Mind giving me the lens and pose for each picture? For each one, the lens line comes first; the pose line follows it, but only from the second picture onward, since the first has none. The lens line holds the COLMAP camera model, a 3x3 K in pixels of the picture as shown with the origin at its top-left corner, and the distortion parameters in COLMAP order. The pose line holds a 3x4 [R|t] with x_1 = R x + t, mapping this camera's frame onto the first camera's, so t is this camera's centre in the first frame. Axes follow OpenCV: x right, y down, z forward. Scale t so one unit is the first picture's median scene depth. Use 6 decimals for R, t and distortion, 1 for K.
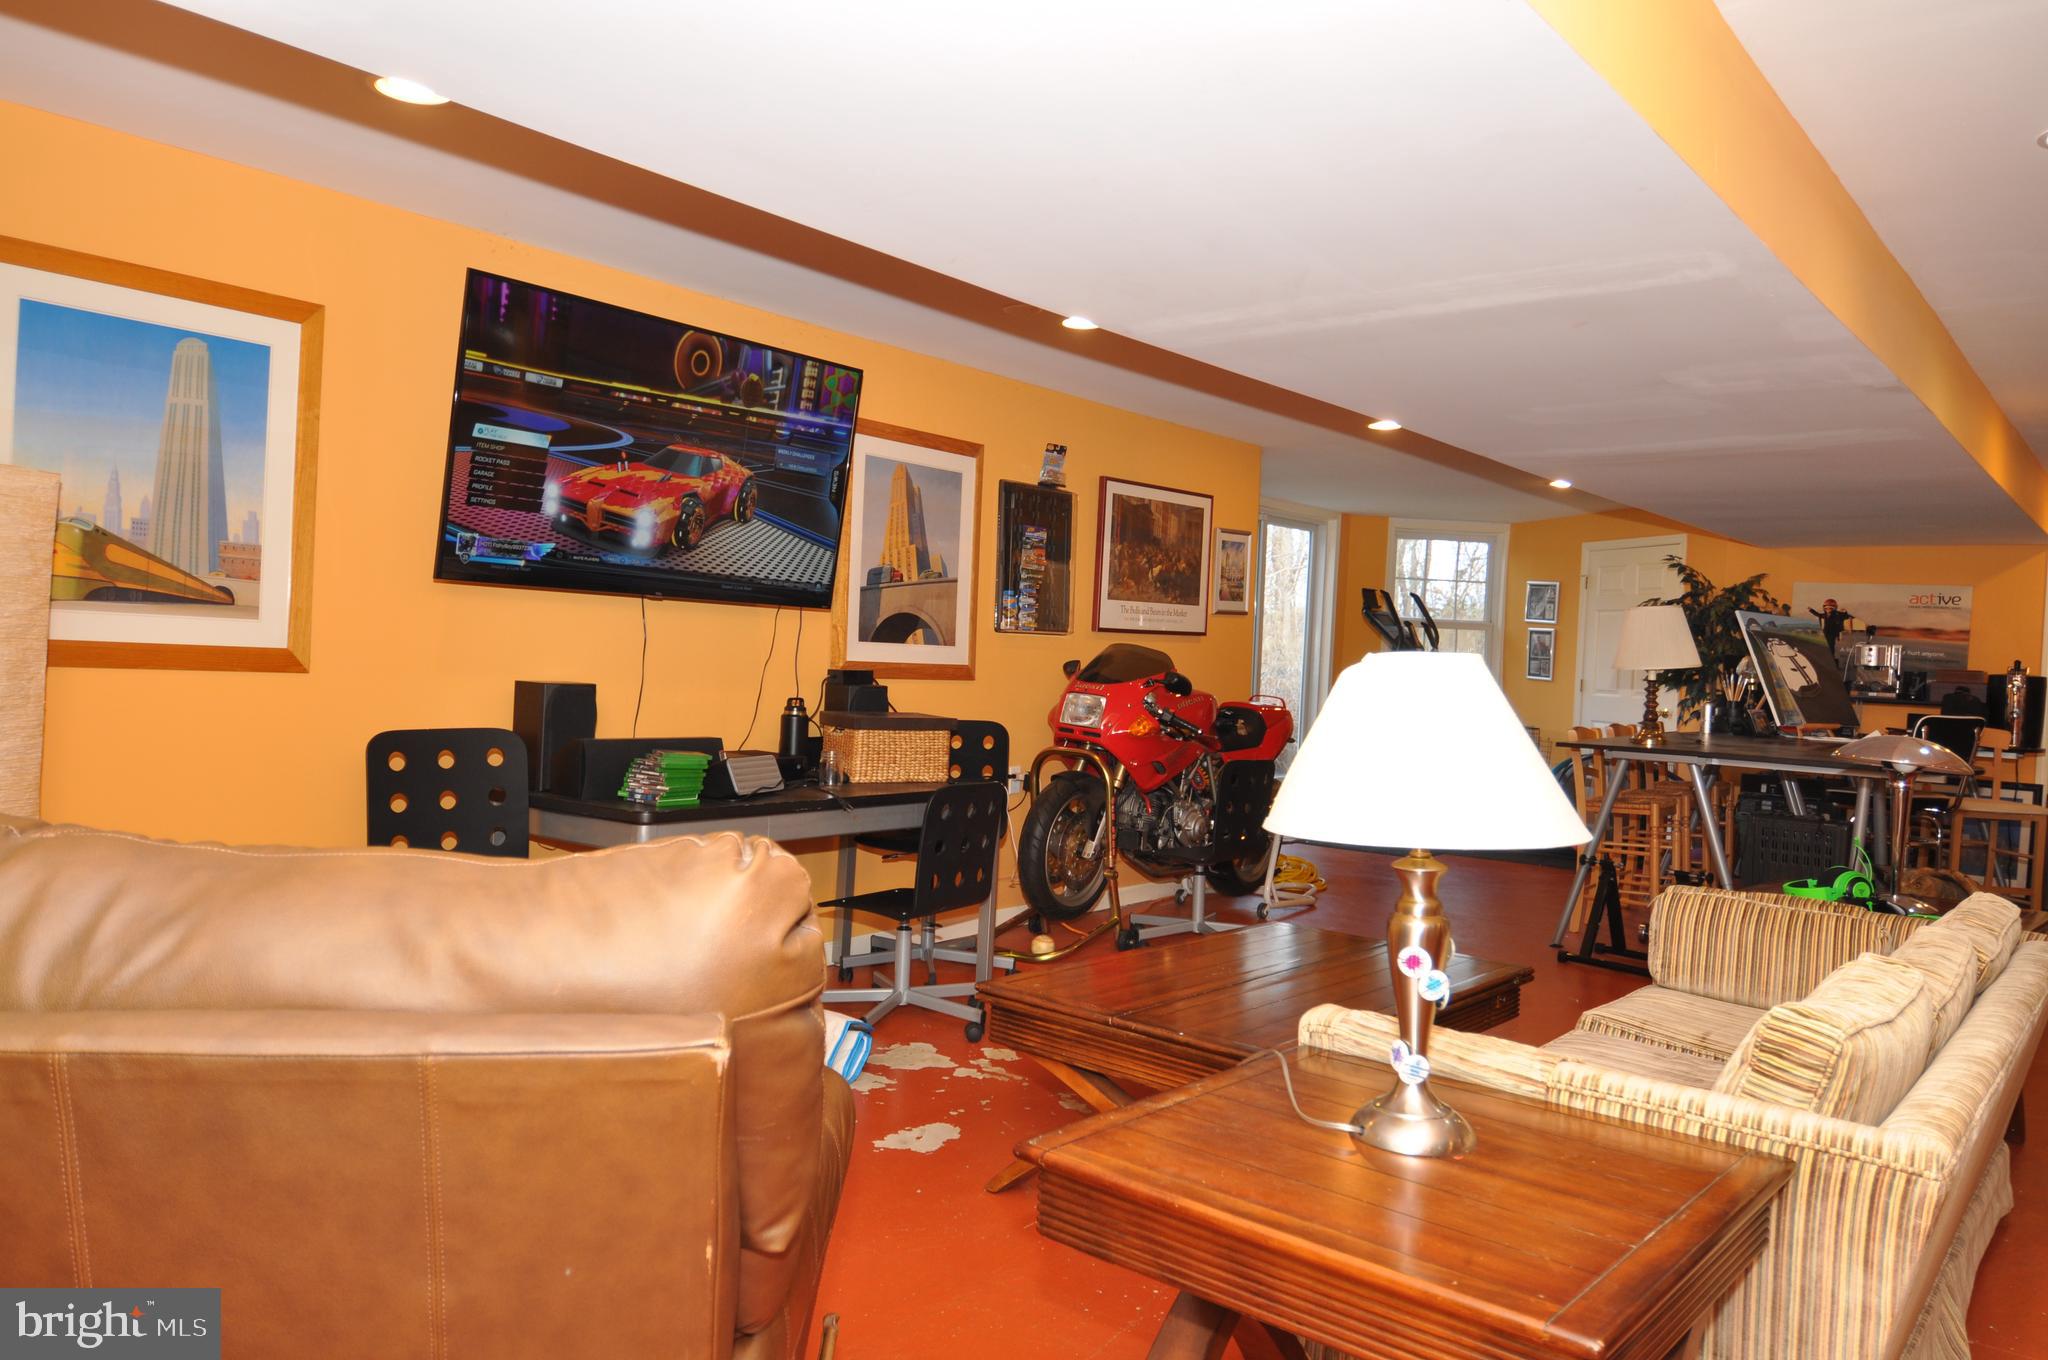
lens RADIAL K [[1447.6, 0, 1024.0], [0, 1447.6, 680.0], [0, 0, 1]] dist [0.059115, -0.065588]
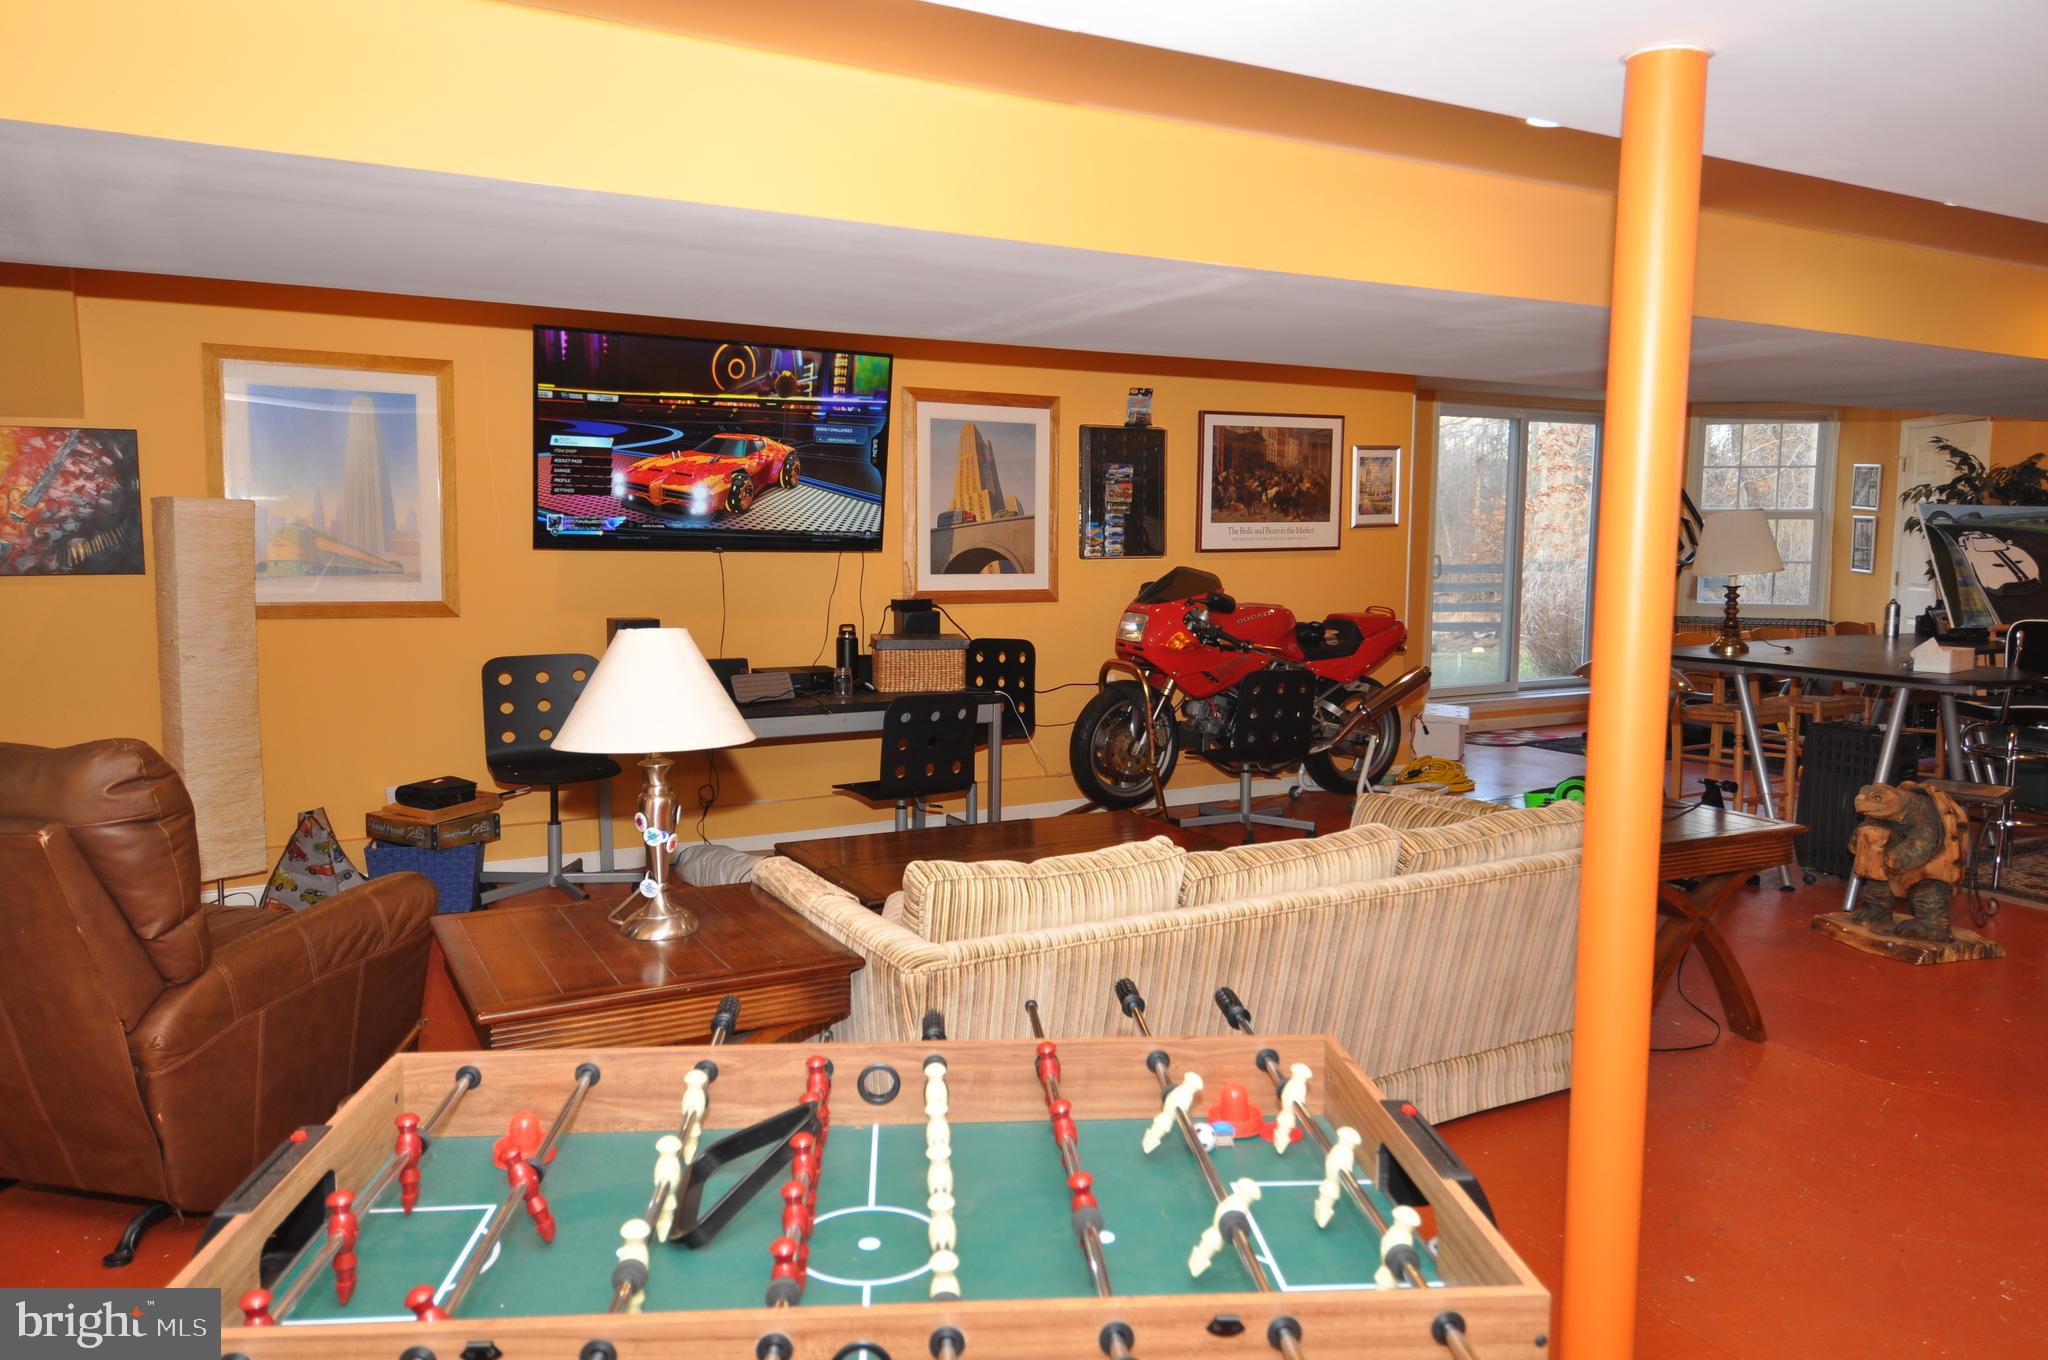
lens RADIAL K [[1447.6, 0, 1024.0], [0, 1447.6, 680.0], [0, 0, 1]] dist [0.059115, -0.065588]
pose [[0.932799, 0.000929, -0.360396, 0.441638], [0.025750, 0.997269, 0.069218, -0.022513], [0.359476, -0.073847, 0.930228, -0.120260]]
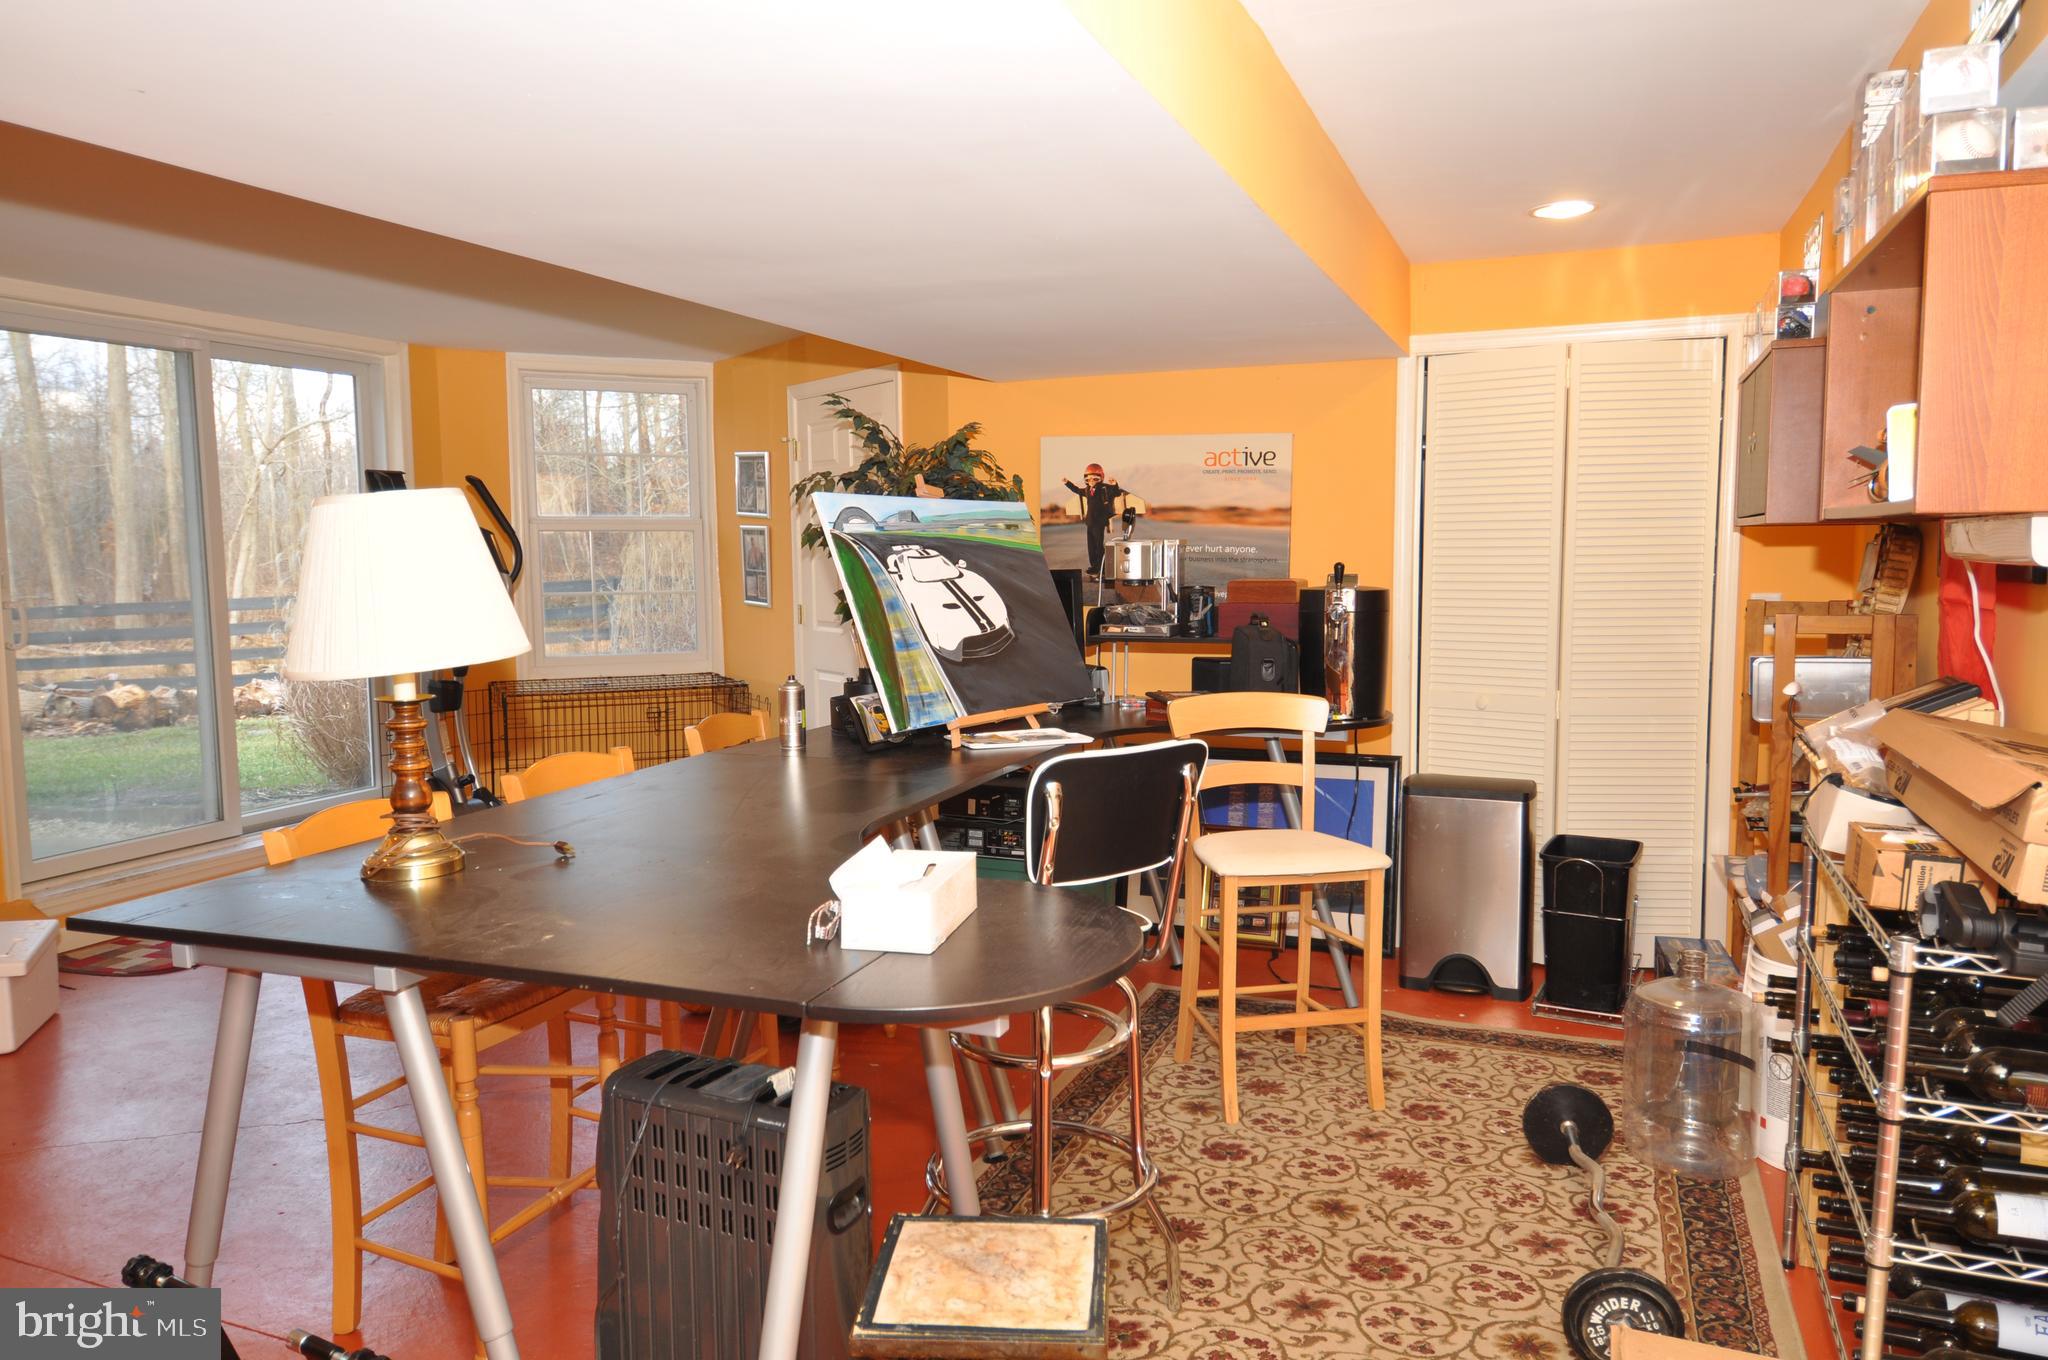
lens RADIAL K [[1447.6, 0, 1024.0], [0, 1447.6, 680.0], [0, 0, 1]] dist [0.059115, -0.065588]
pose [[0.948923, -0.080922, 0.304952, 0.605861], [0.057142, 0.994644, 0.086128, -0.035750], [-0.310289, -0.064303, 0.948465, 0.791099]]
